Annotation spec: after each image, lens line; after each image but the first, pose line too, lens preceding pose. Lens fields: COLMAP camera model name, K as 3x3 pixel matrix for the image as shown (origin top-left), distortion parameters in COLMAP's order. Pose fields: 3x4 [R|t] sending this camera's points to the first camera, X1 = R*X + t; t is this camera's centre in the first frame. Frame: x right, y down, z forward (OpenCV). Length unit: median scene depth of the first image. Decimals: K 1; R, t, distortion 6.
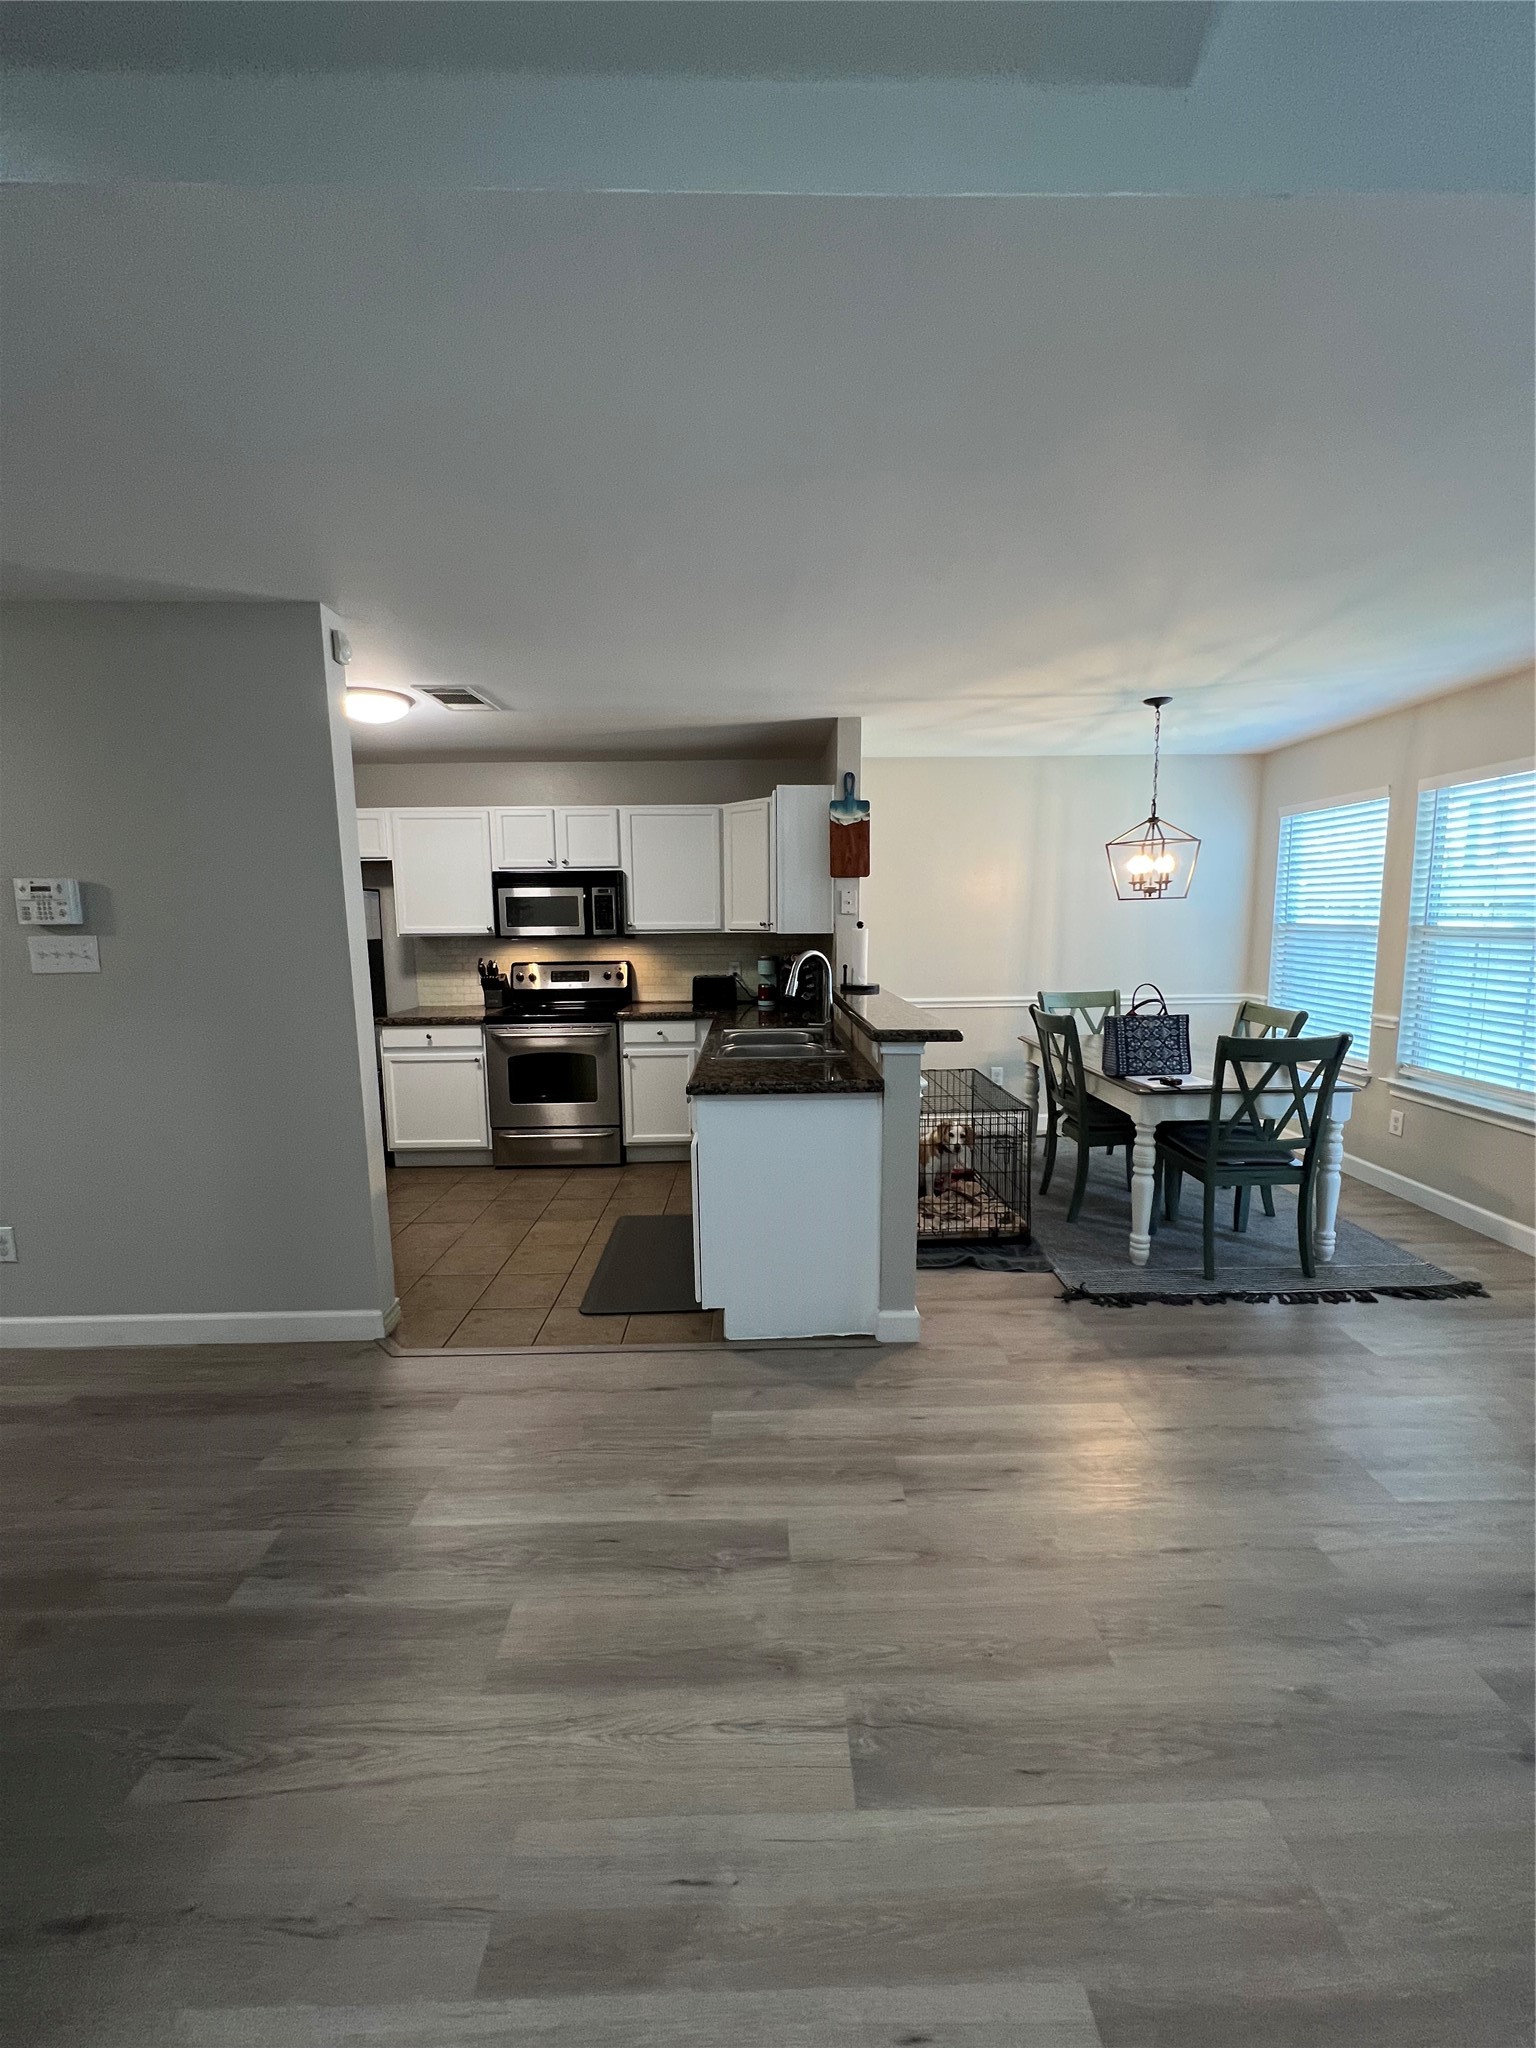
lens RADIAL K [[817.6, 0, 774.5], [0, 817.6, 1021.2], [0, 0, 1]] dist [-0.002148, 0.000347]
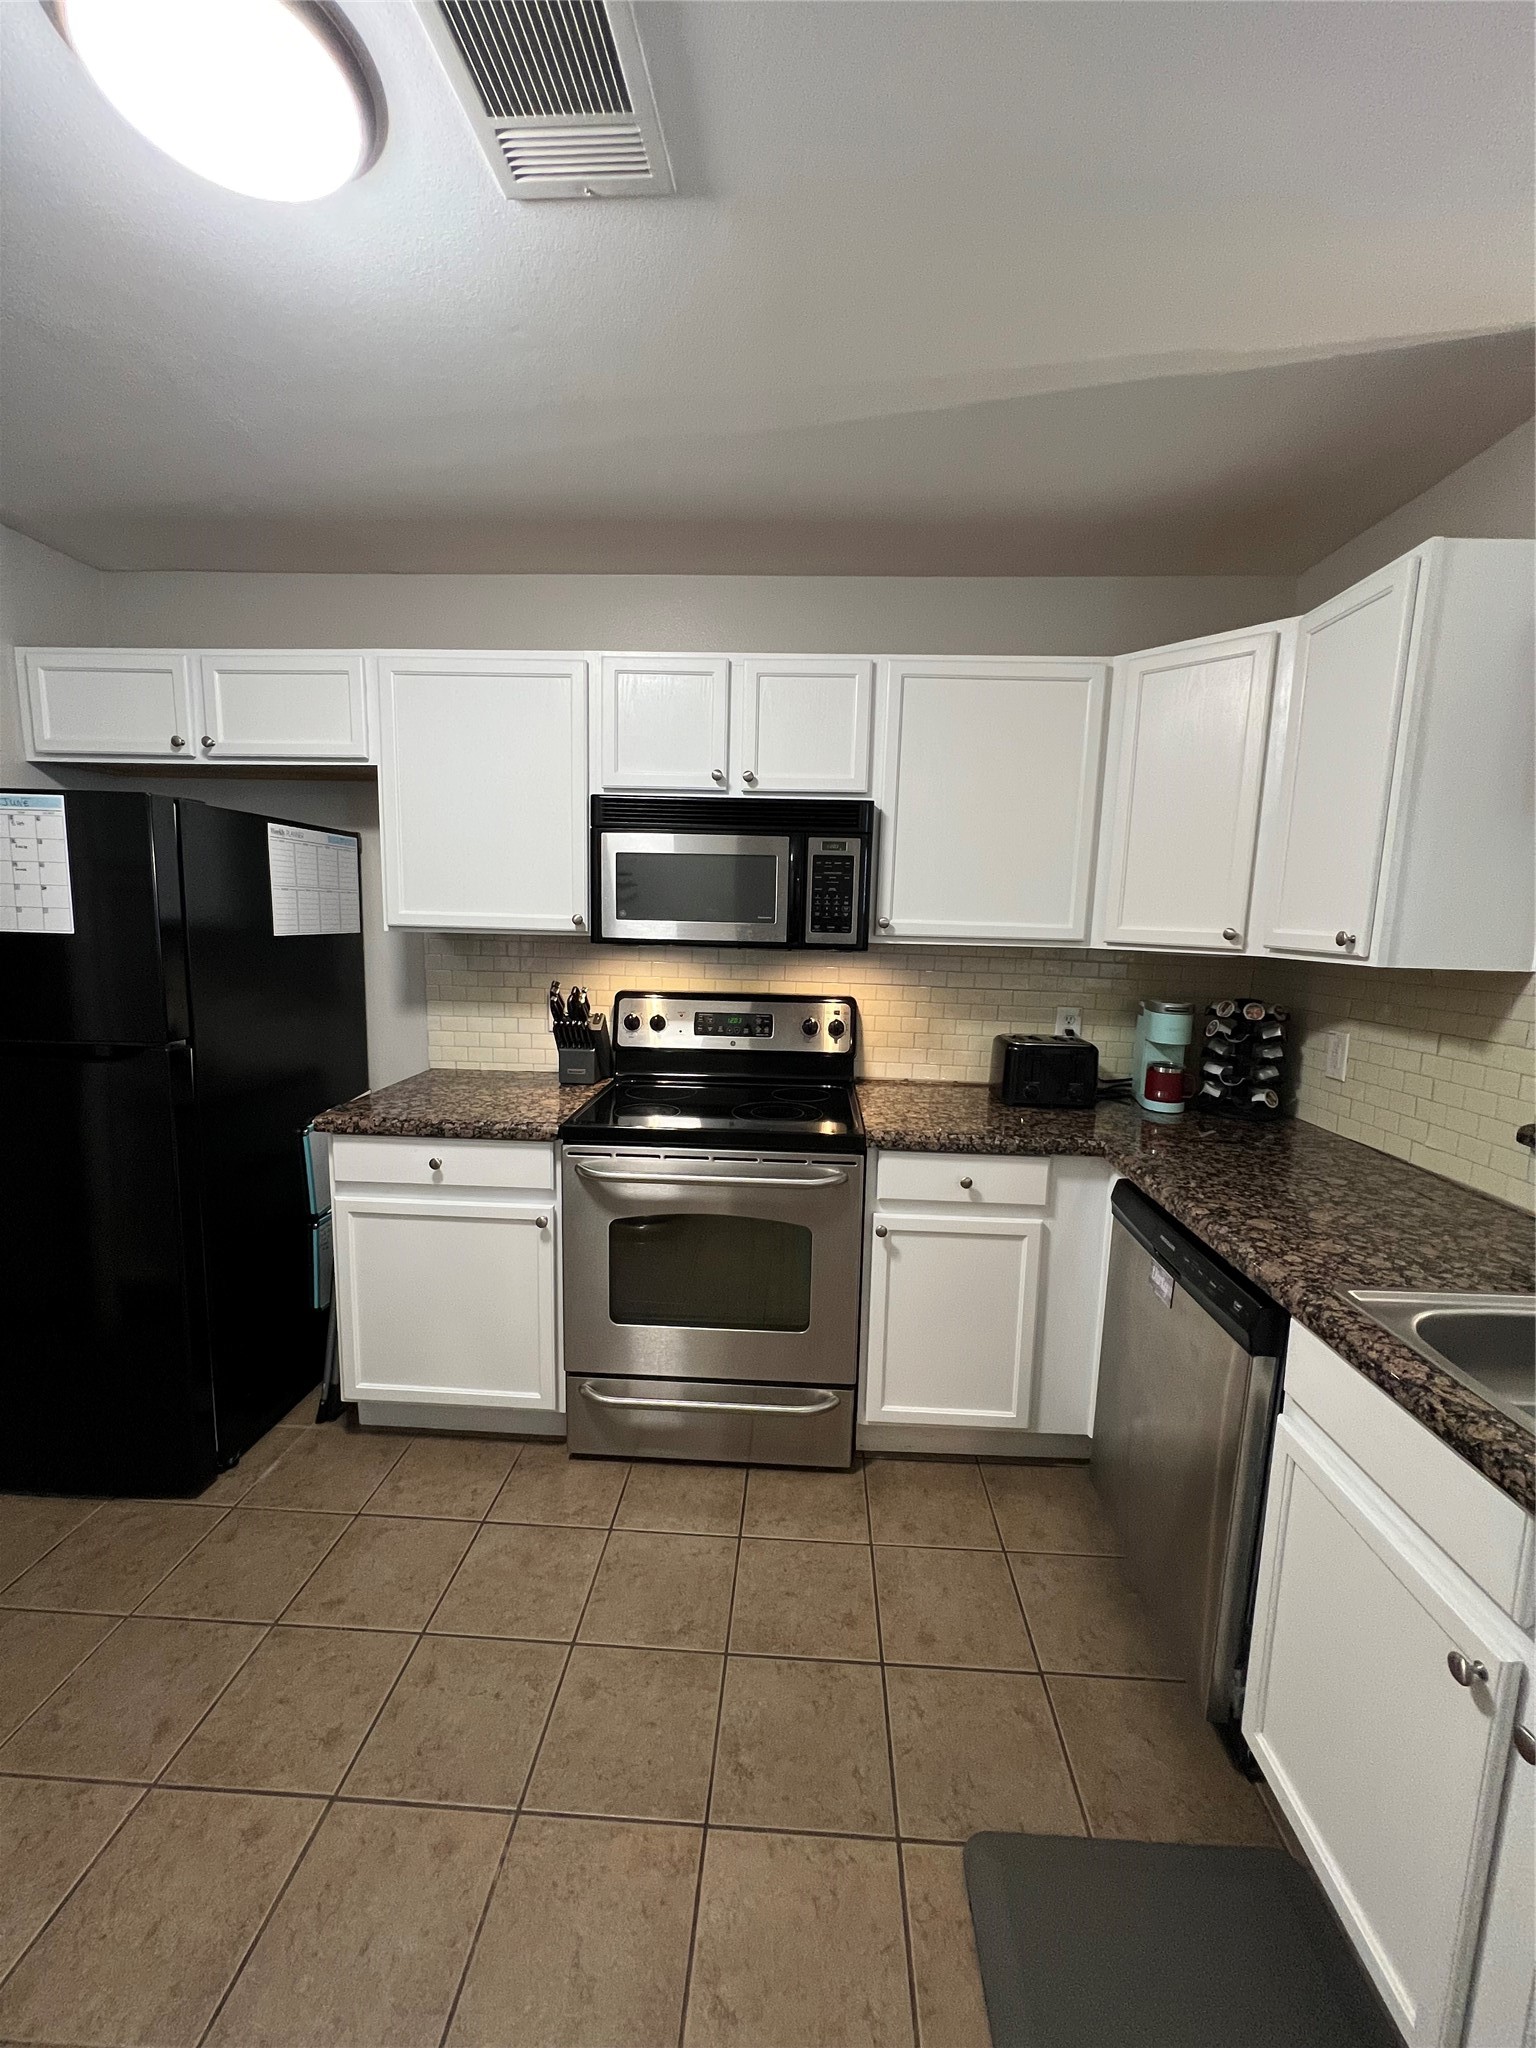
lens RADIAL K [[817.6, 0, 774.5], [0, 817.6, 1021.2], [0, 0, 1]] dist [-0.002148, 0.000347]
pose [[0.997077, 0.044639, -0.062009, -0.209178], [-0.044081, 0.998974, 0.010339, -0.066924], [0.062407, -0.007575, 0.998022, 0.552041]]
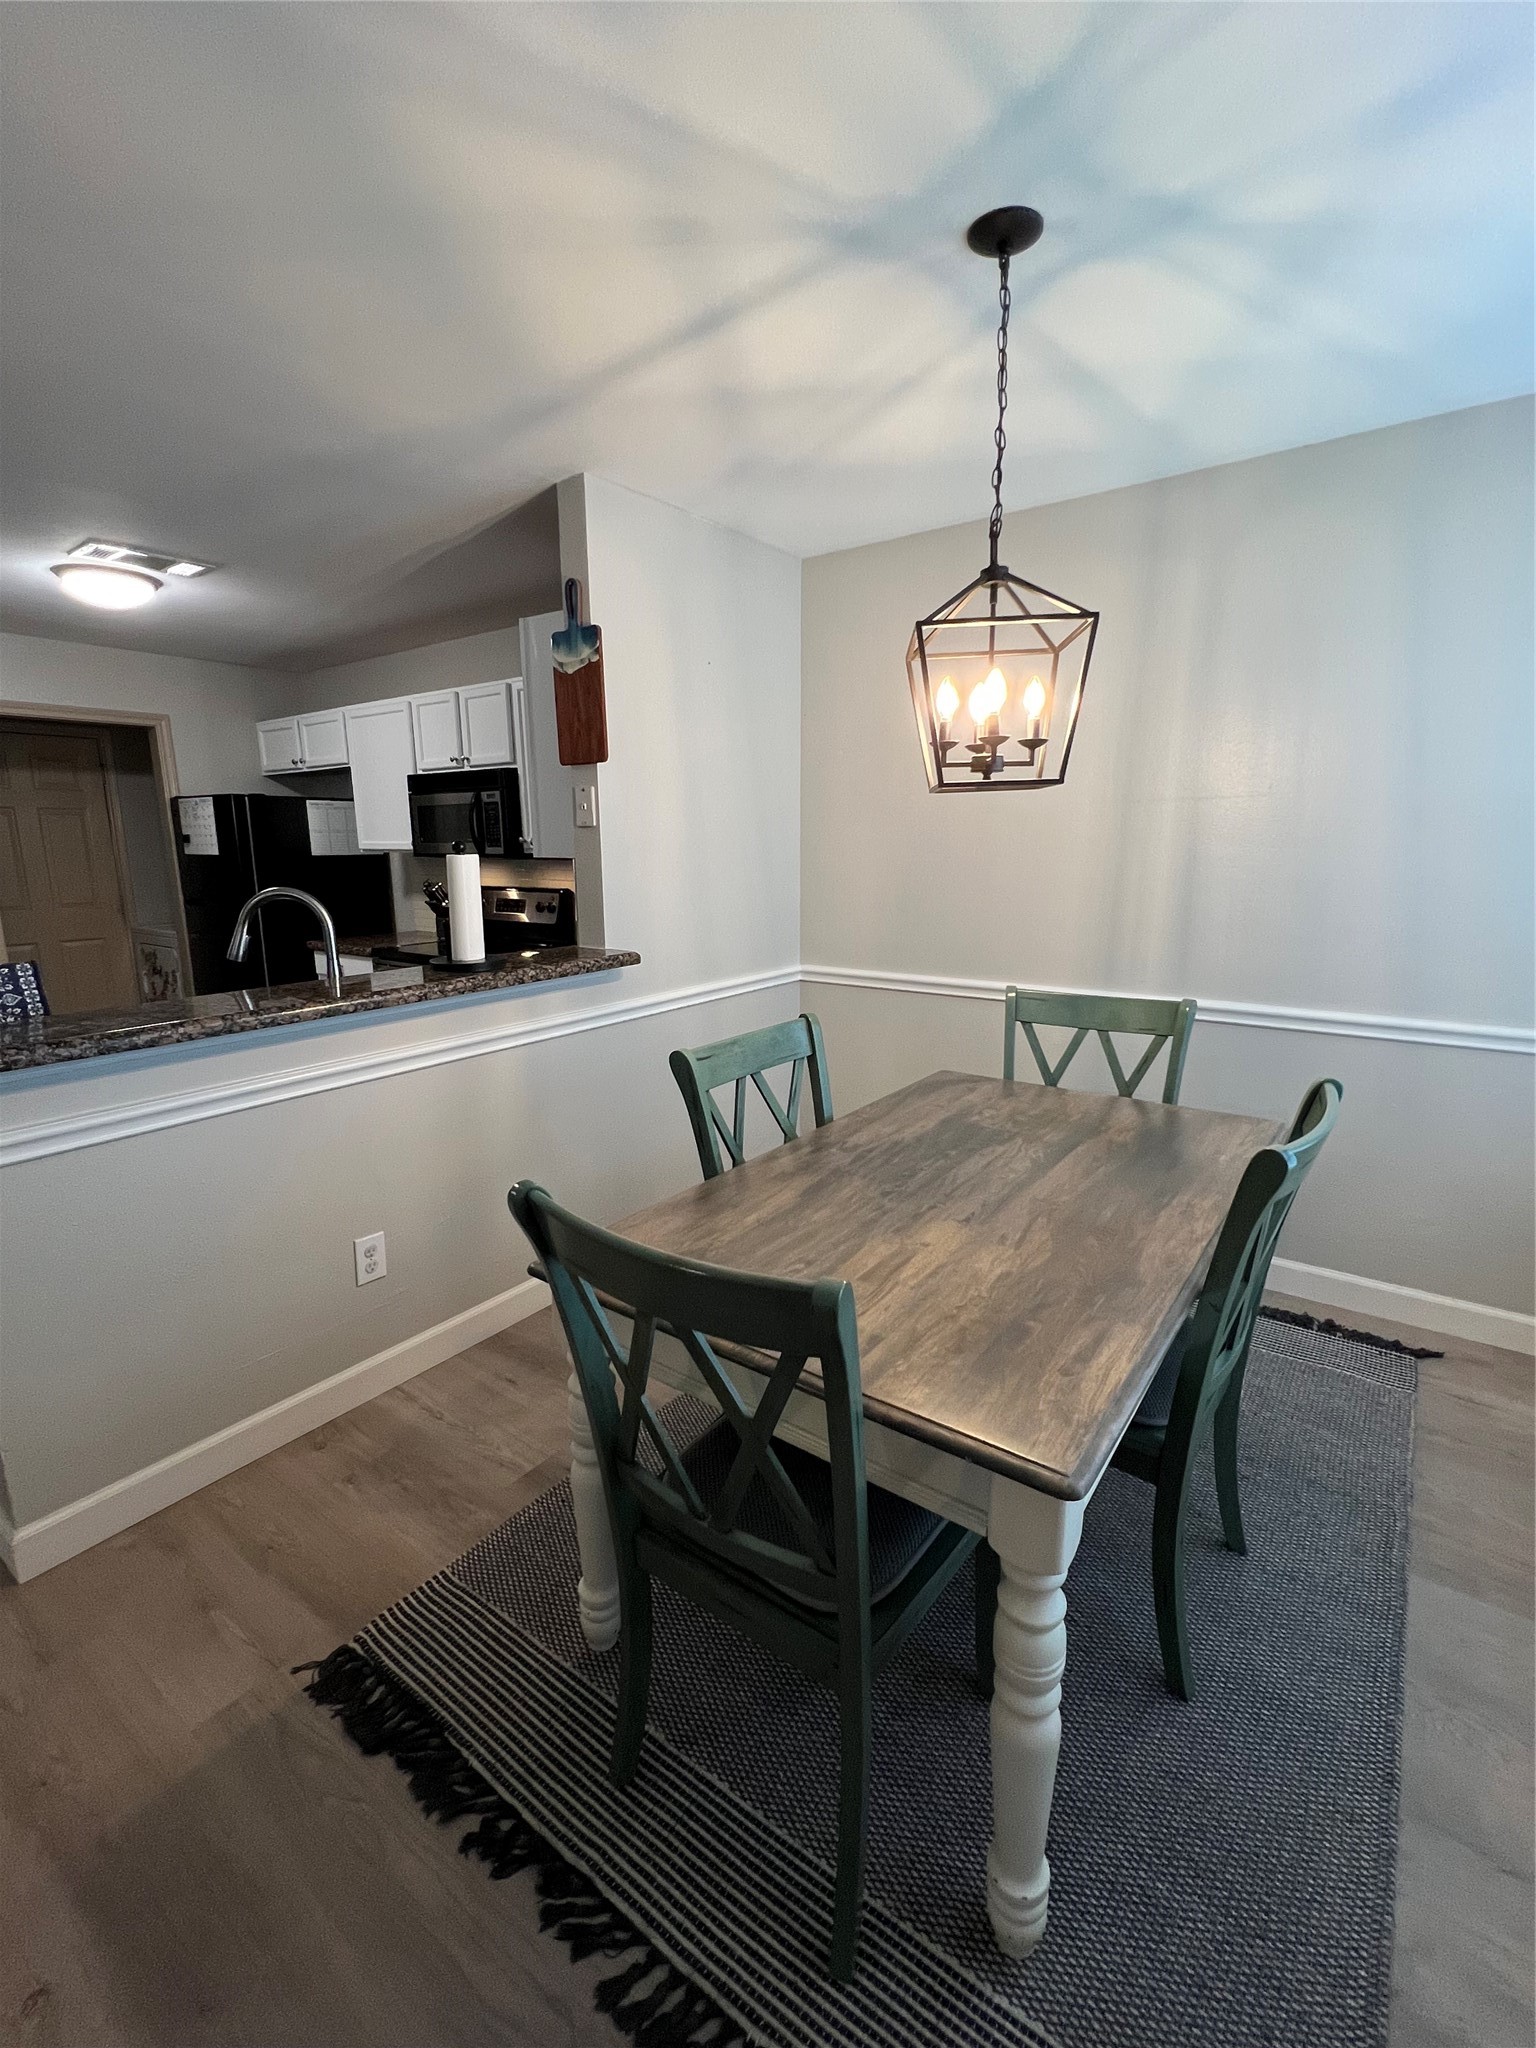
lens RADIAL K [[909.4, 0, 772.2], [0, 909.4, 1019.3], [0, 0, 1]] dist [-0.000179, -0.000332]
pose [[0.793680, 0.126156, -0.595111, 0.529744], [-0.079118, 0.991358, 0.104639, -0.061866], [0.603169, -0.035966, 0.796802, 0.472535]]
